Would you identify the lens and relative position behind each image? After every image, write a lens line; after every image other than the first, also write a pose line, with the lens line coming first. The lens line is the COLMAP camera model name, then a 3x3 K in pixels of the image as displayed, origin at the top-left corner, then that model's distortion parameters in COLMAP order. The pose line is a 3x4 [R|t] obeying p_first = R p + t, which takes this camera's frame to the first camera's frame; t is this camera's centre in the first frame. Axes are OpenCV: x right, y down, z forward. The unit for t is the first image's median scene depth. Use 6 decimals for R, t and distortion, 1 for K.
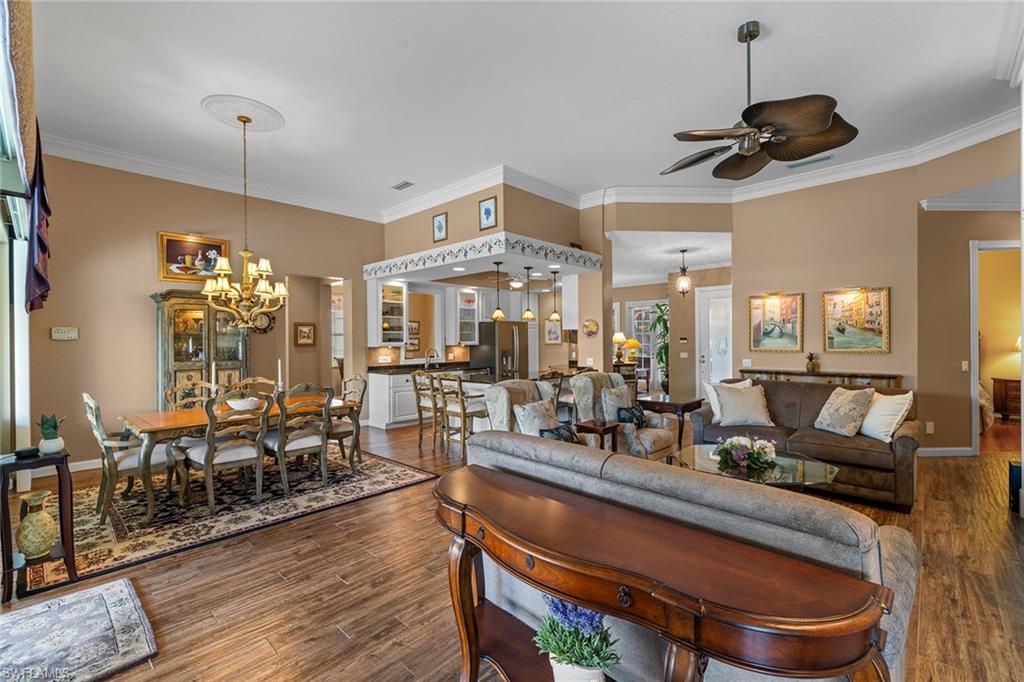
lens RADIAL K [[443.6, 0, 508.3], [0, 443.6, 344.2], [0, 0, 1]] dist [0.000169, 0.000439]
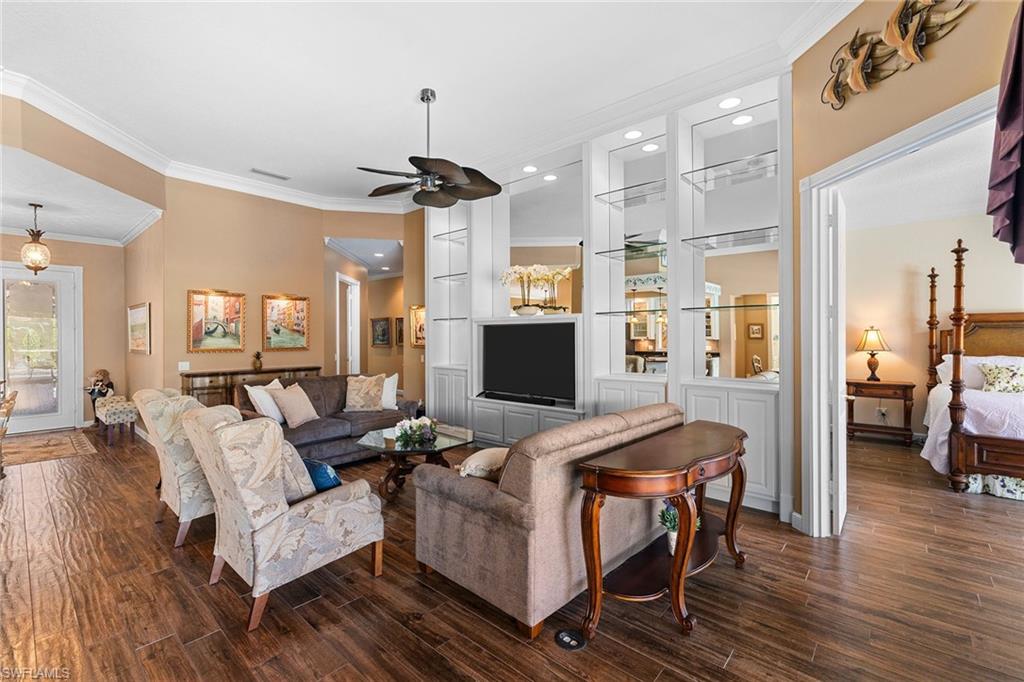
lens RADIAL K [[443.6, 0, 500.1], [0, 443.6, 334.3], [0, 0, 1]] dist [0.000169, 0.000439]
pose [[-0.029615, 0.011184, 0.999499, -0.359035], [0.012855, 0.999859, -0.010807, -0.003137], [-0.999479, 0.012529, -0.029755, 0.415728]]
